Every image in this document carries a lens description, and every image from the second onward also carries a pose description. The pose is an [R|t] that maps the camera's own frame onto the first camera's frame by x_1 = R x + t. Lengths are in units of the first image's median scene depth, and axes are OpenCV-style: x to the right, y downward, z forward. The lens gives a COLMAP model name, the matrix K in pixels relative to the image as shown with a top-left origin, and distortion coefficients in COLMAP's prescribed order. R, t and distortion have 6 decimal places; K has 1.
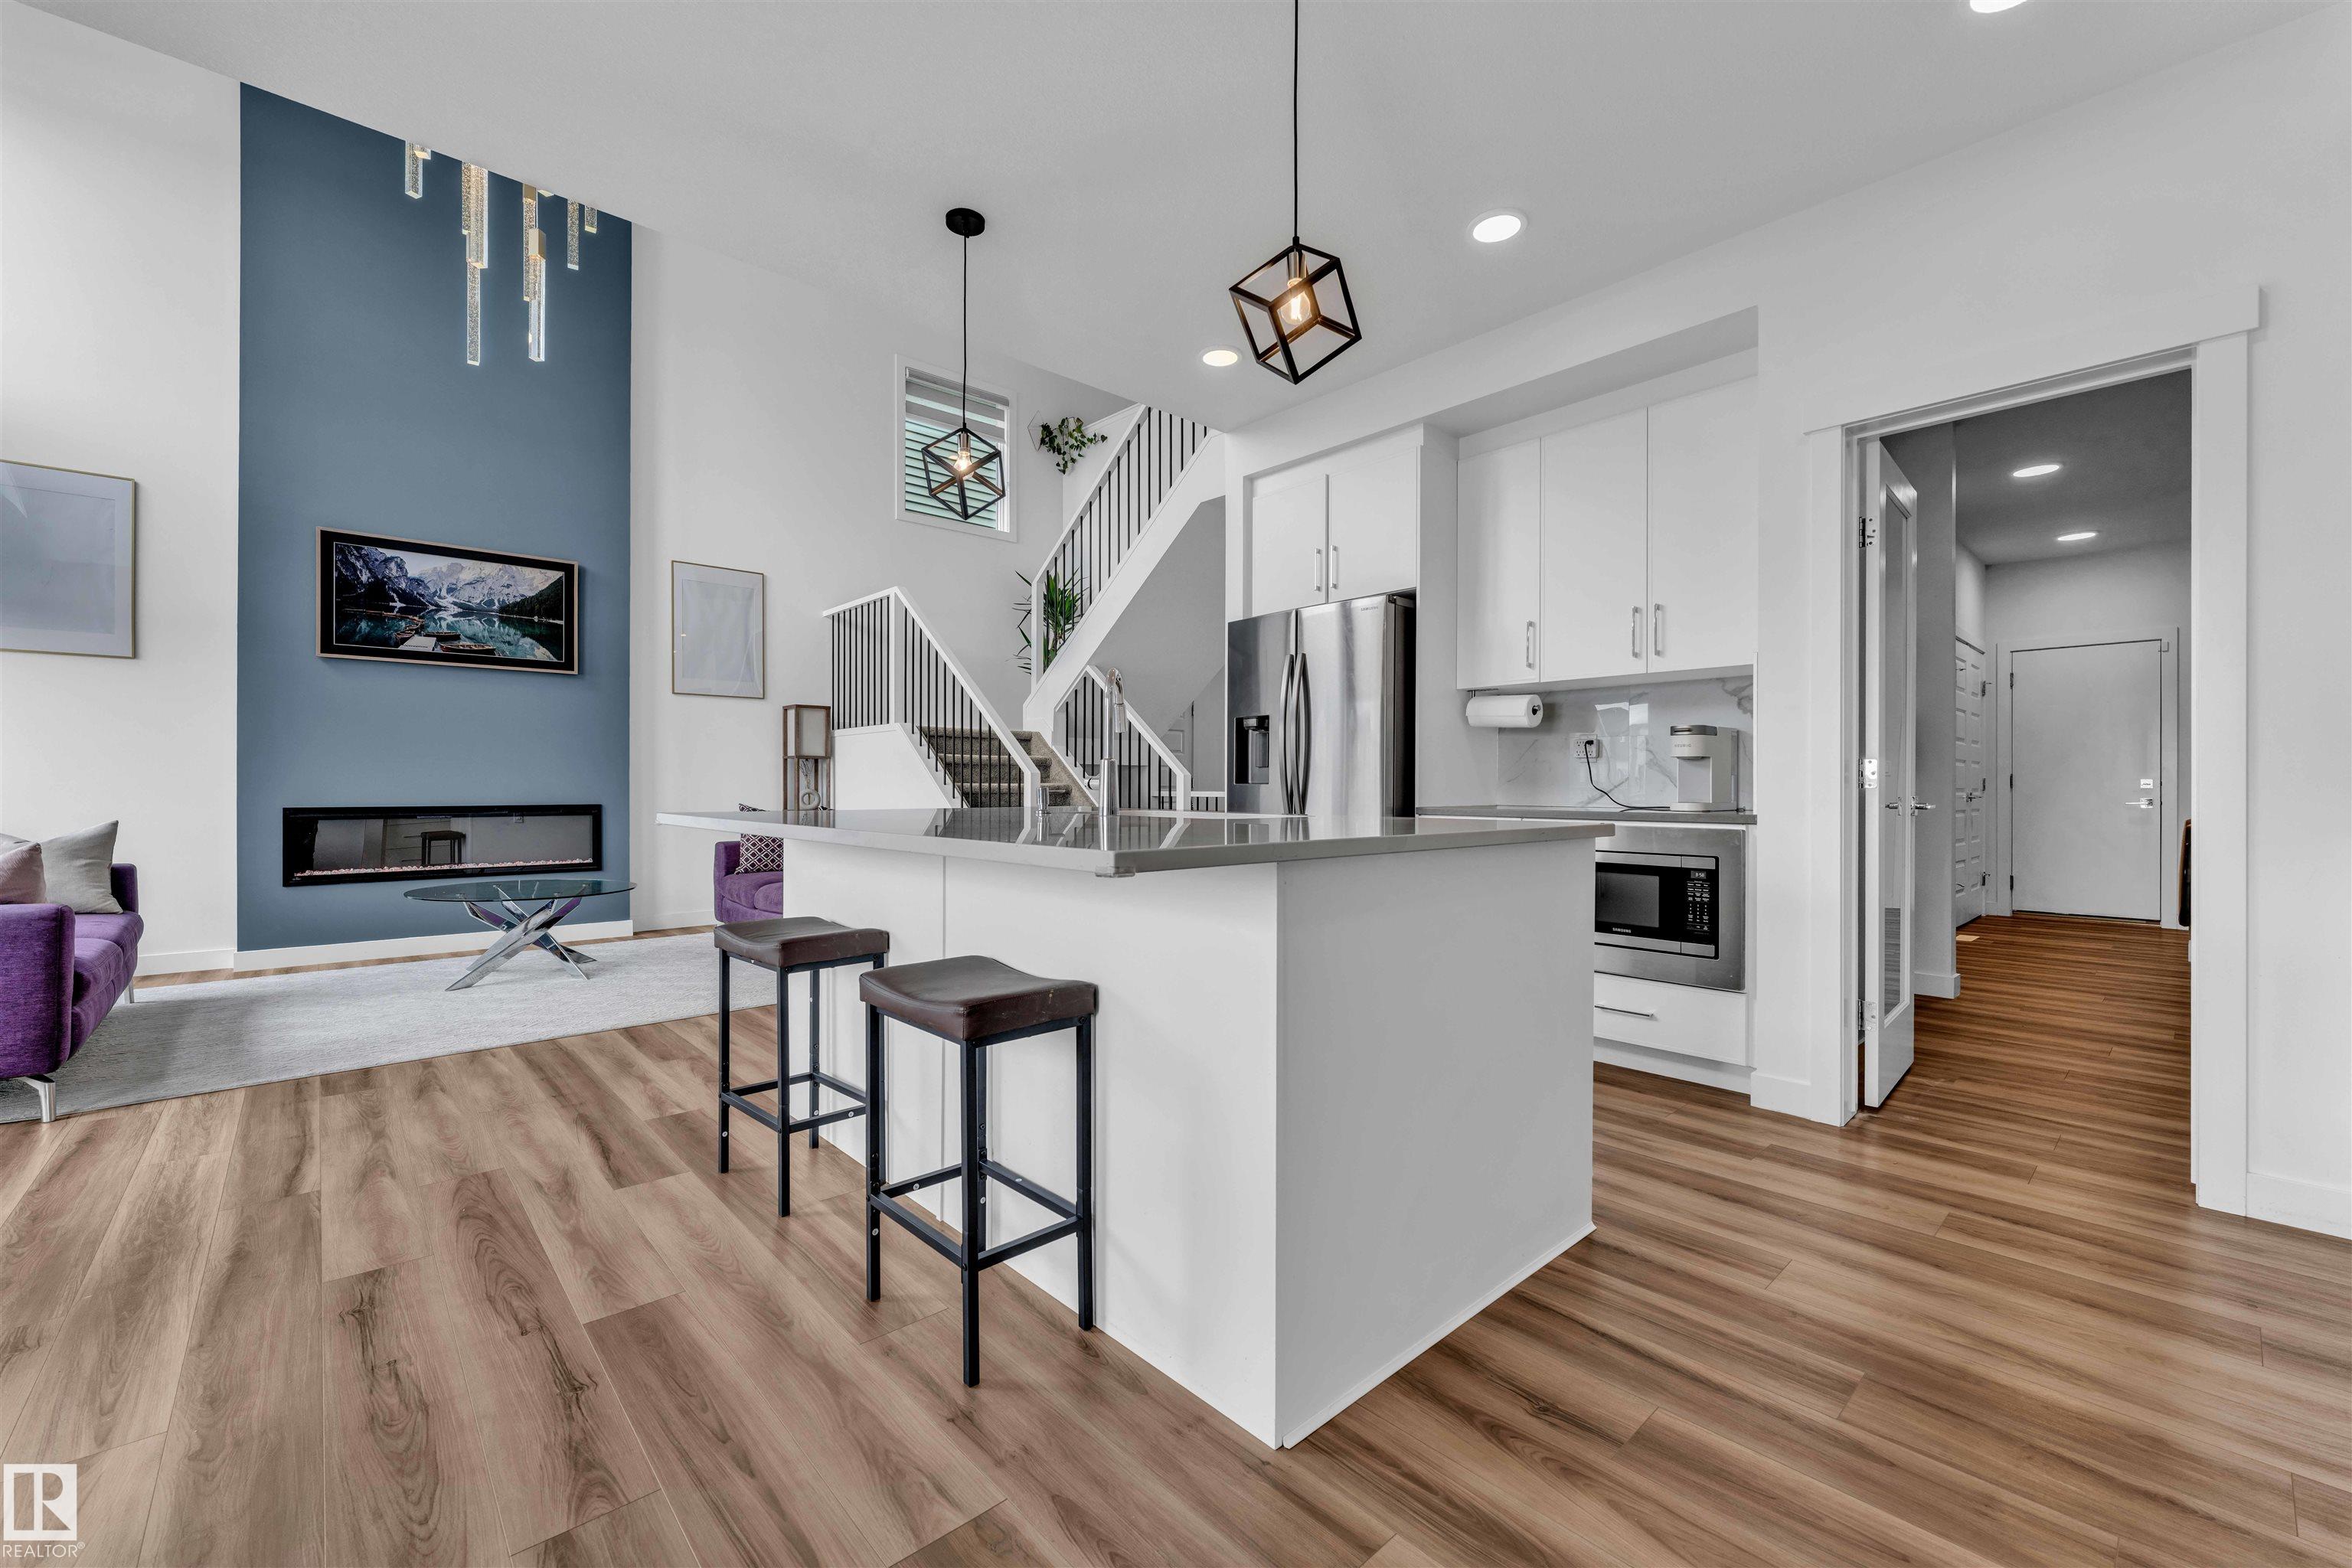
lens RADIAL K [[946.7, 0, 1159.7], [0, 946.7, 789.9], [0, 0, 1]] dist [0.000112, -0.000022]
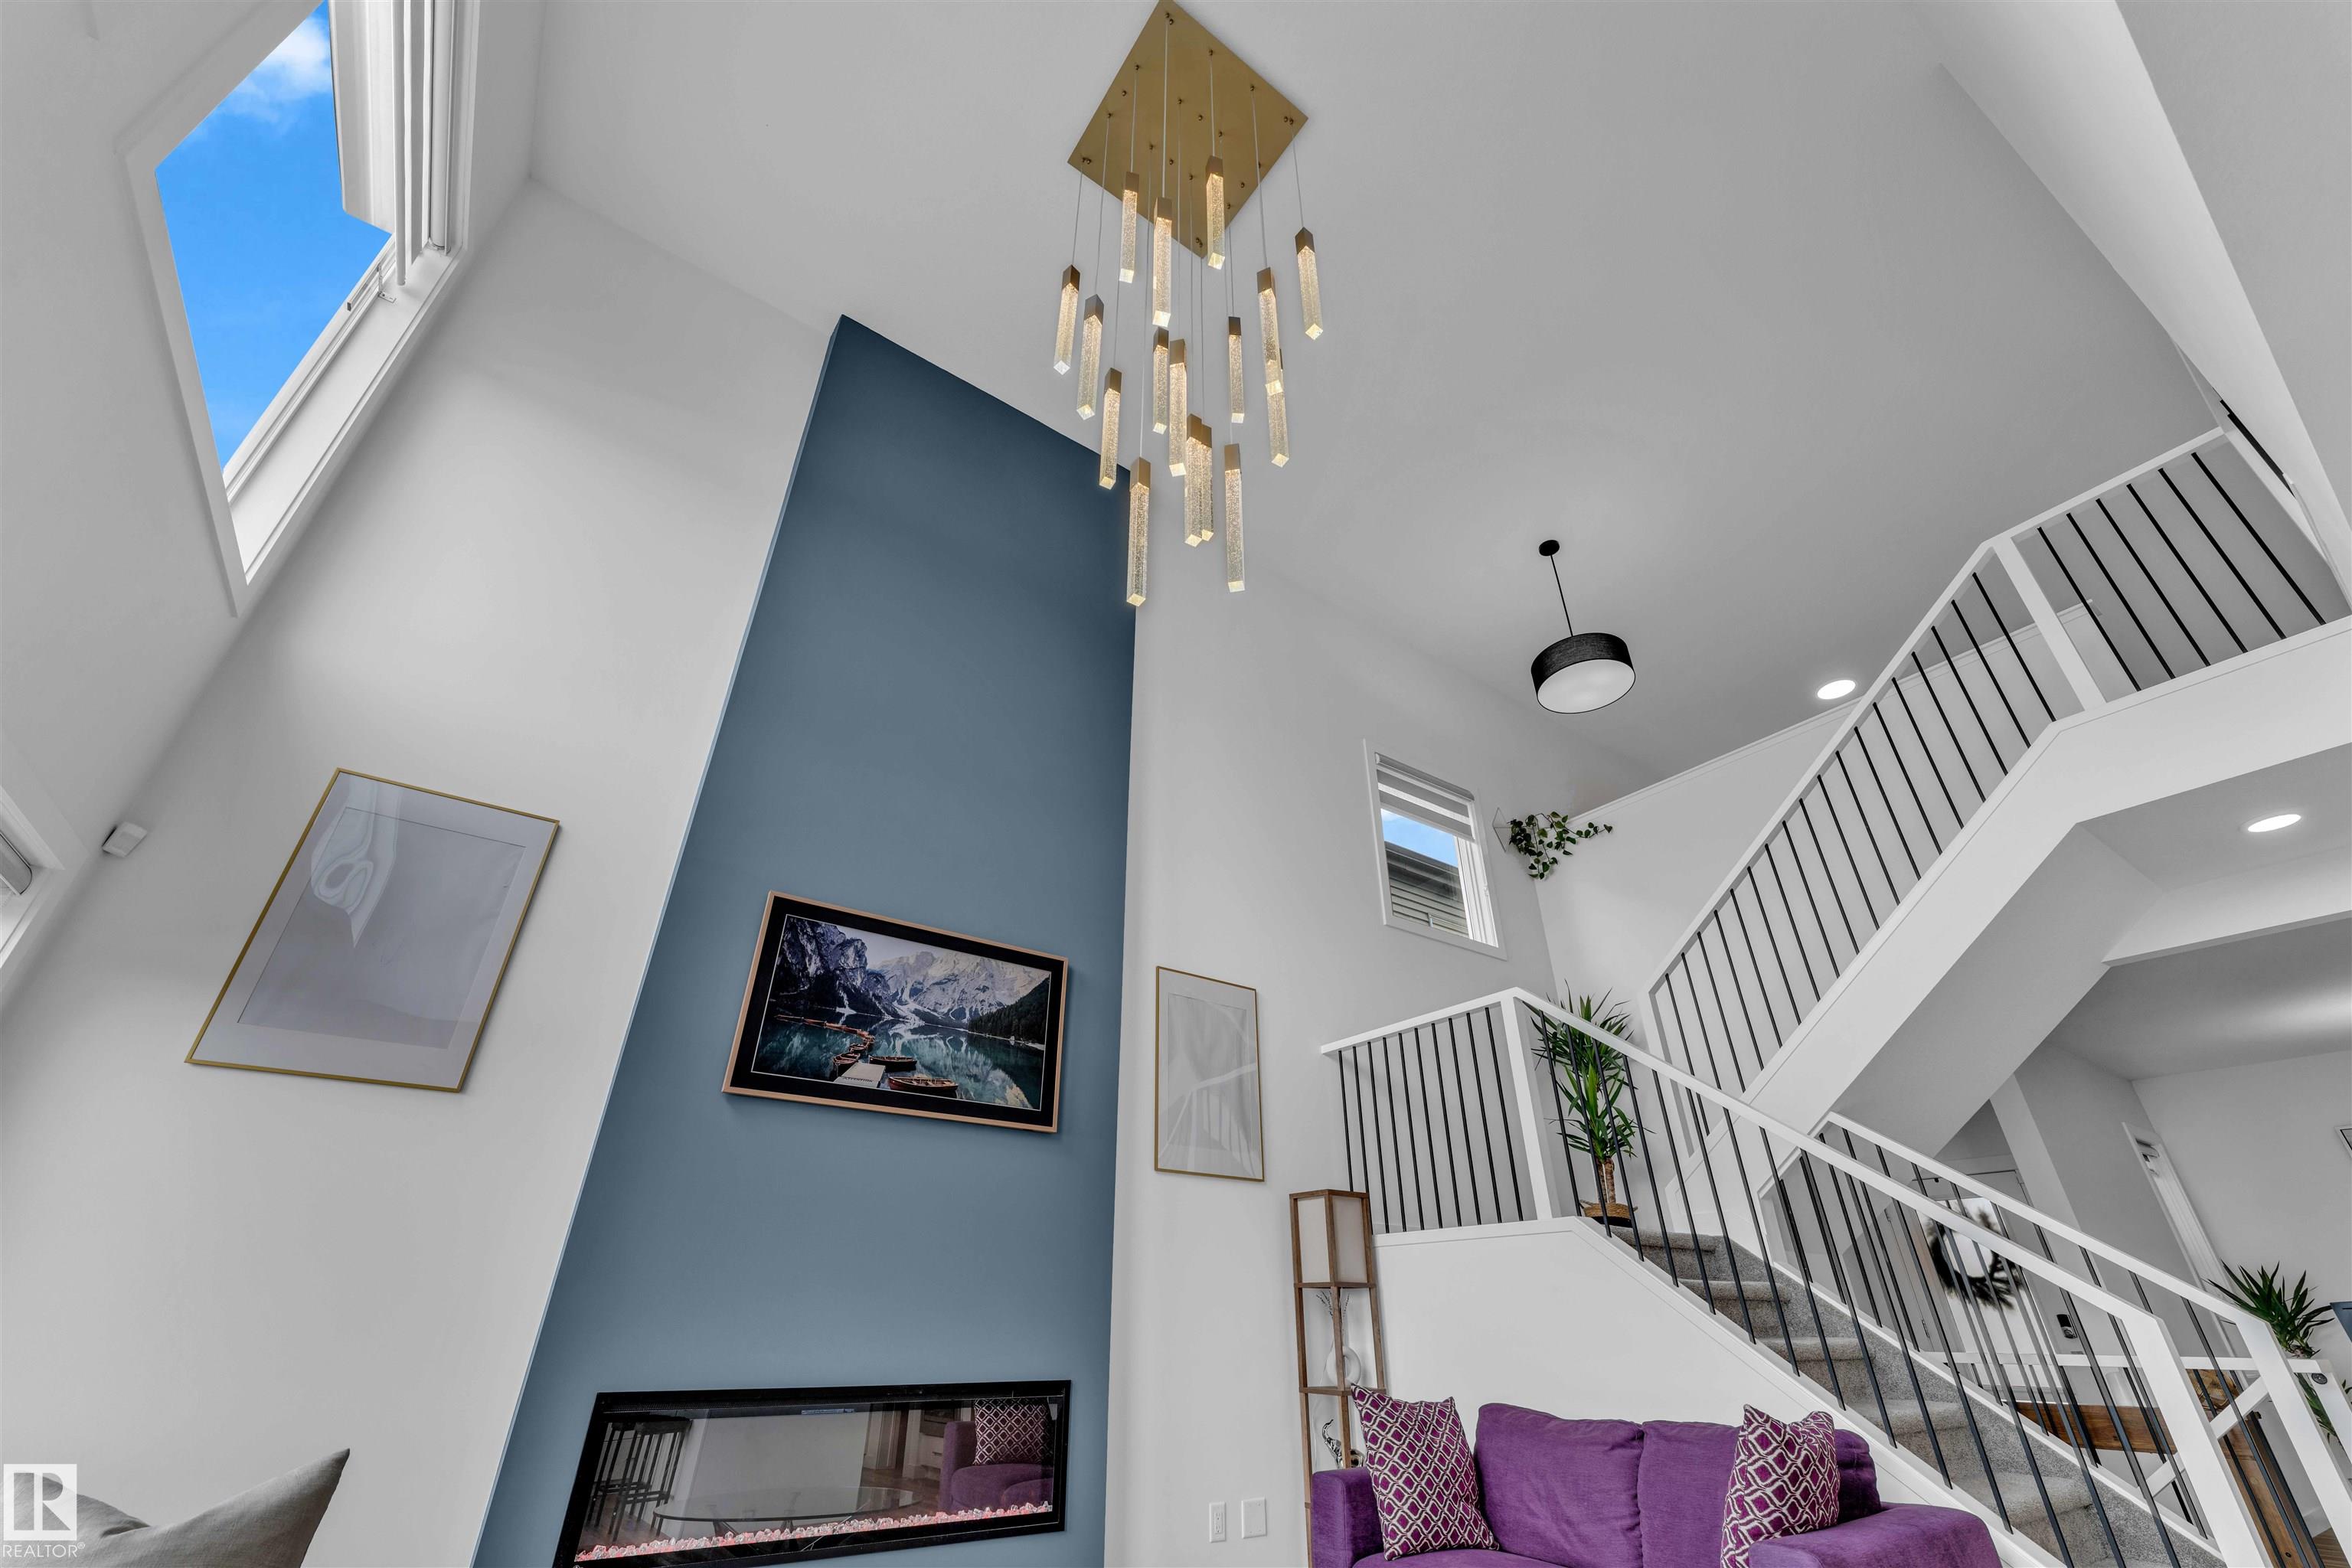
lens RADIAL K [[945.4, 0, 1170.8], [0, 945.4, 792.1], [0, 0, 1]] dist [0.000069, -0.000347]
pose [[0.993052, -0.054487, -0.104298, -0.520893], [-0.004466, 0.868247, -0.496112, -0.010476], [0.117588, 0.493131, 0.861972, 0.413181]]
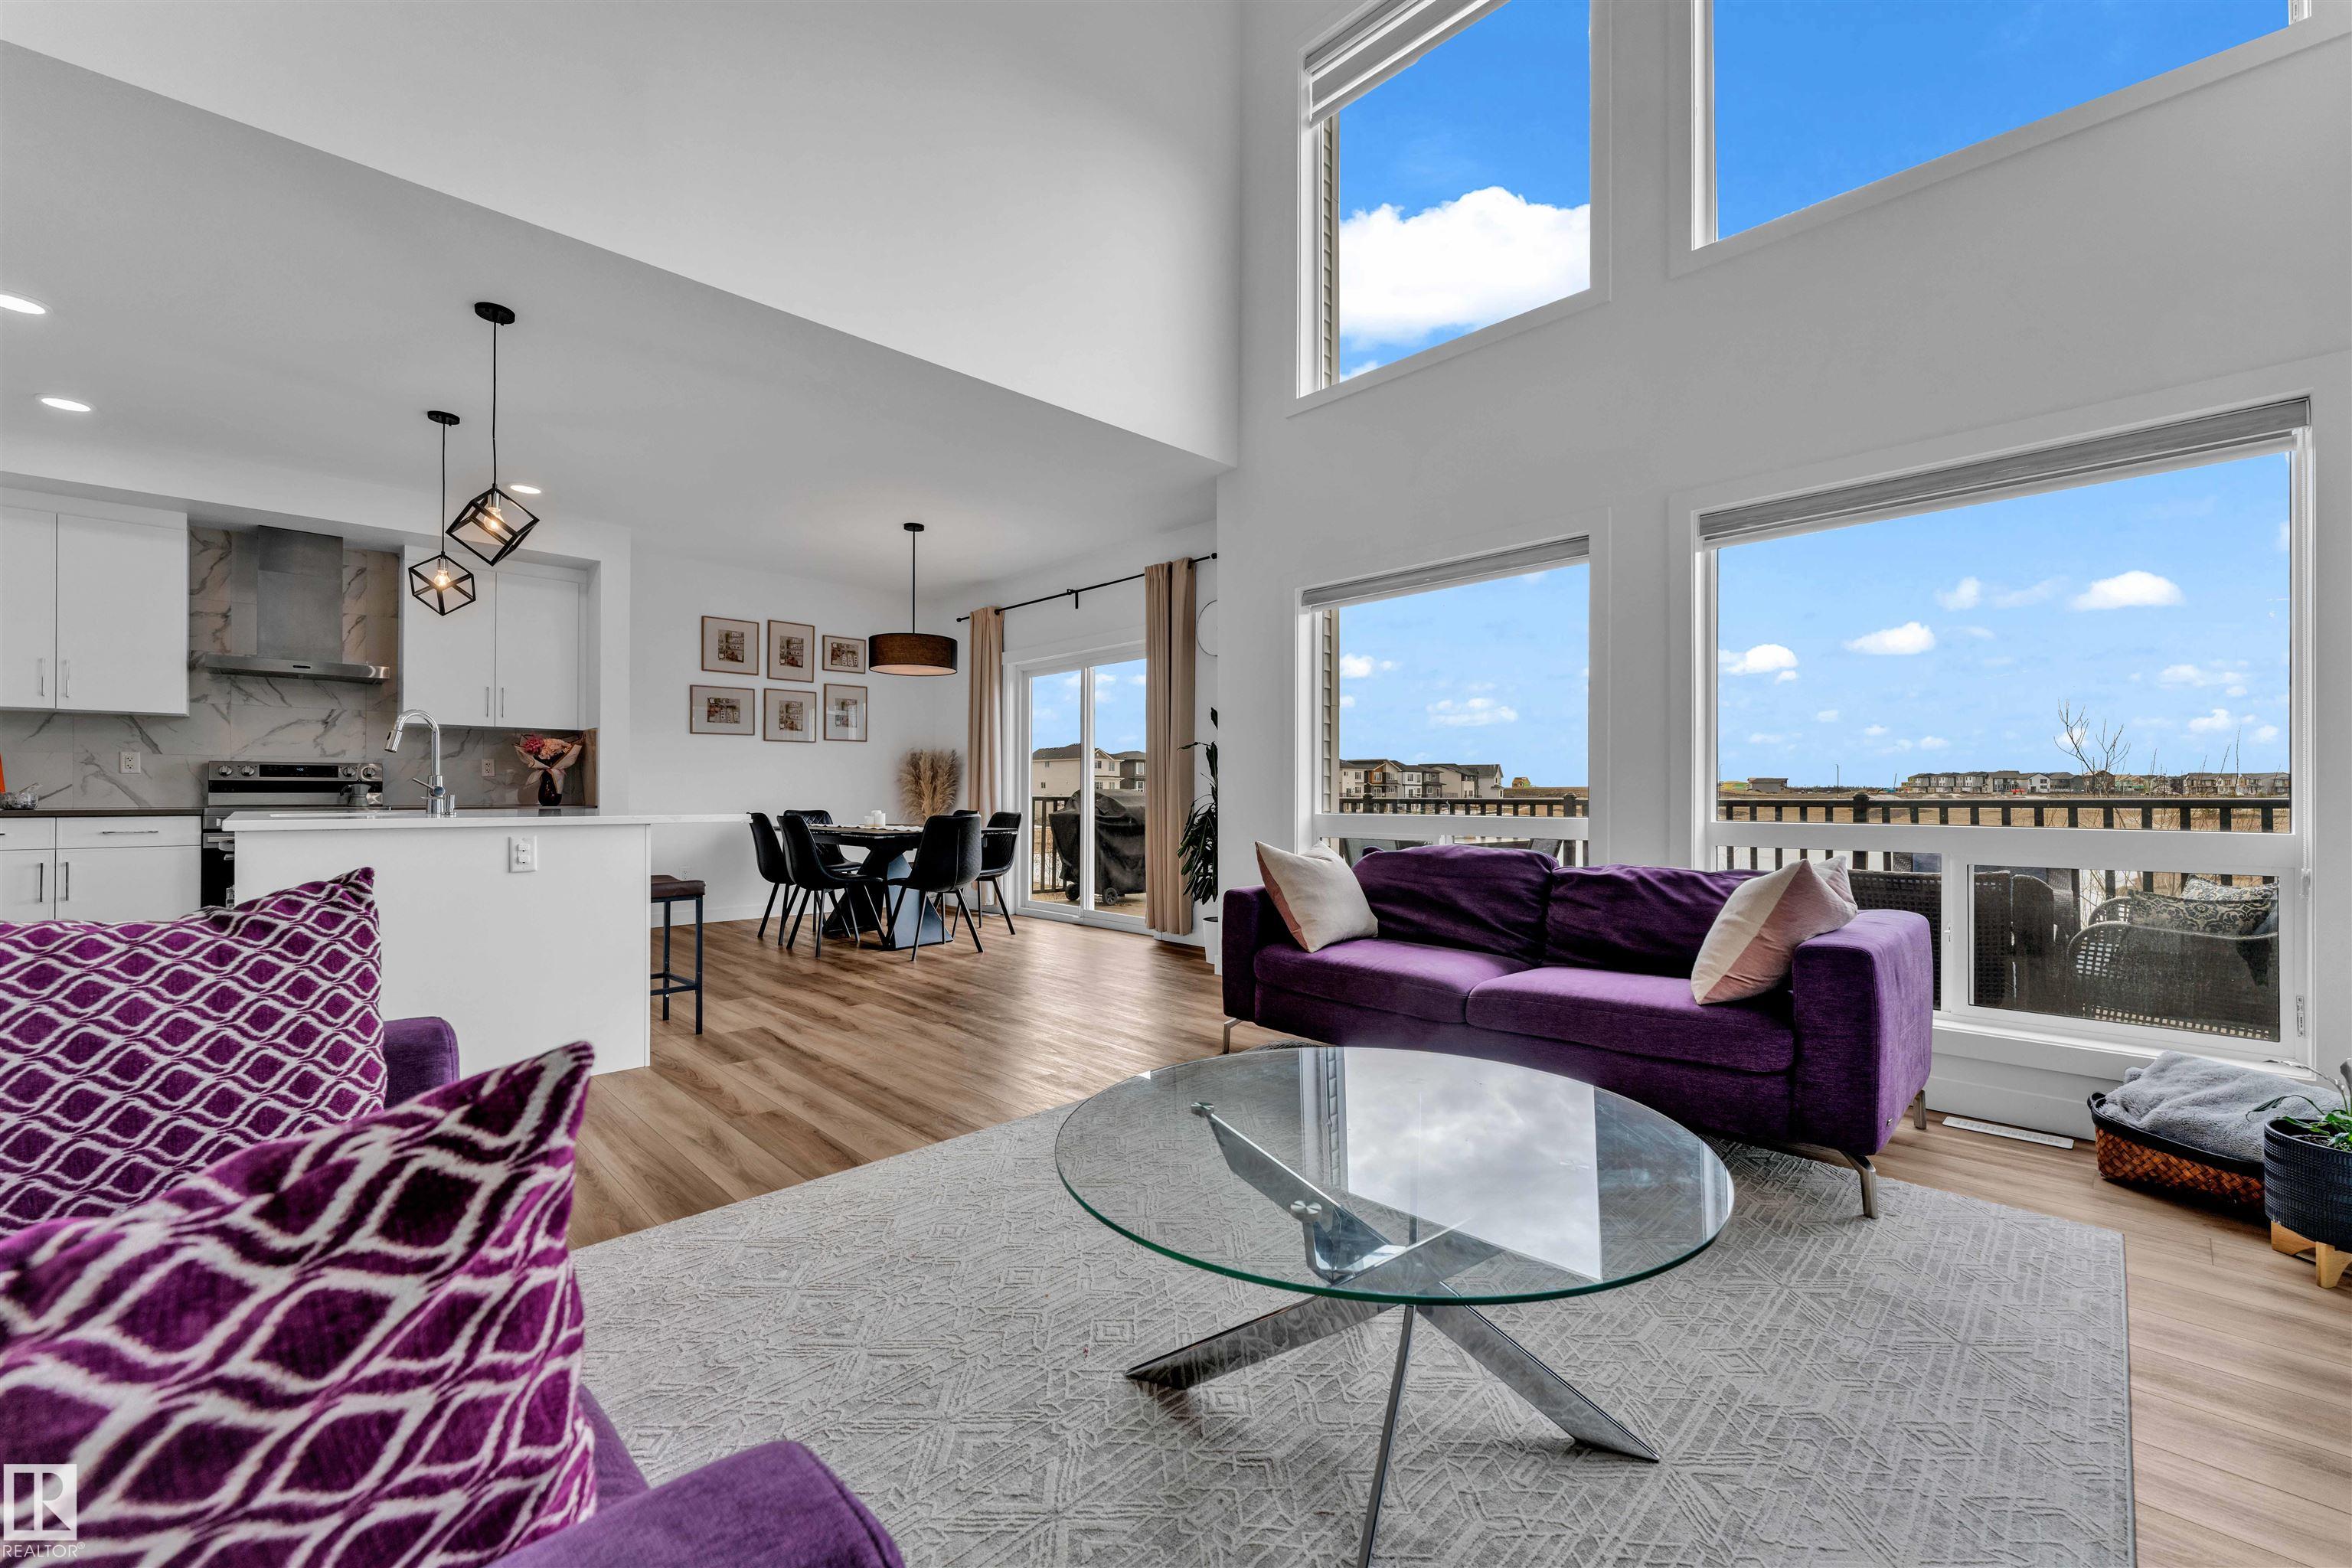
lens RADIAL K [[950.5, 0, 1169.4], [0, 950.5, 789.7], [0, 0, 1]] dist [0.003939, 0.000308]
pose [[-0.999428, -0.004450, -0.033515, -0.535356], [-0.004420, 0.999990, -0.000971, -0.005917], [0.033519, -0.000822, -0.999438, 1.177237]]
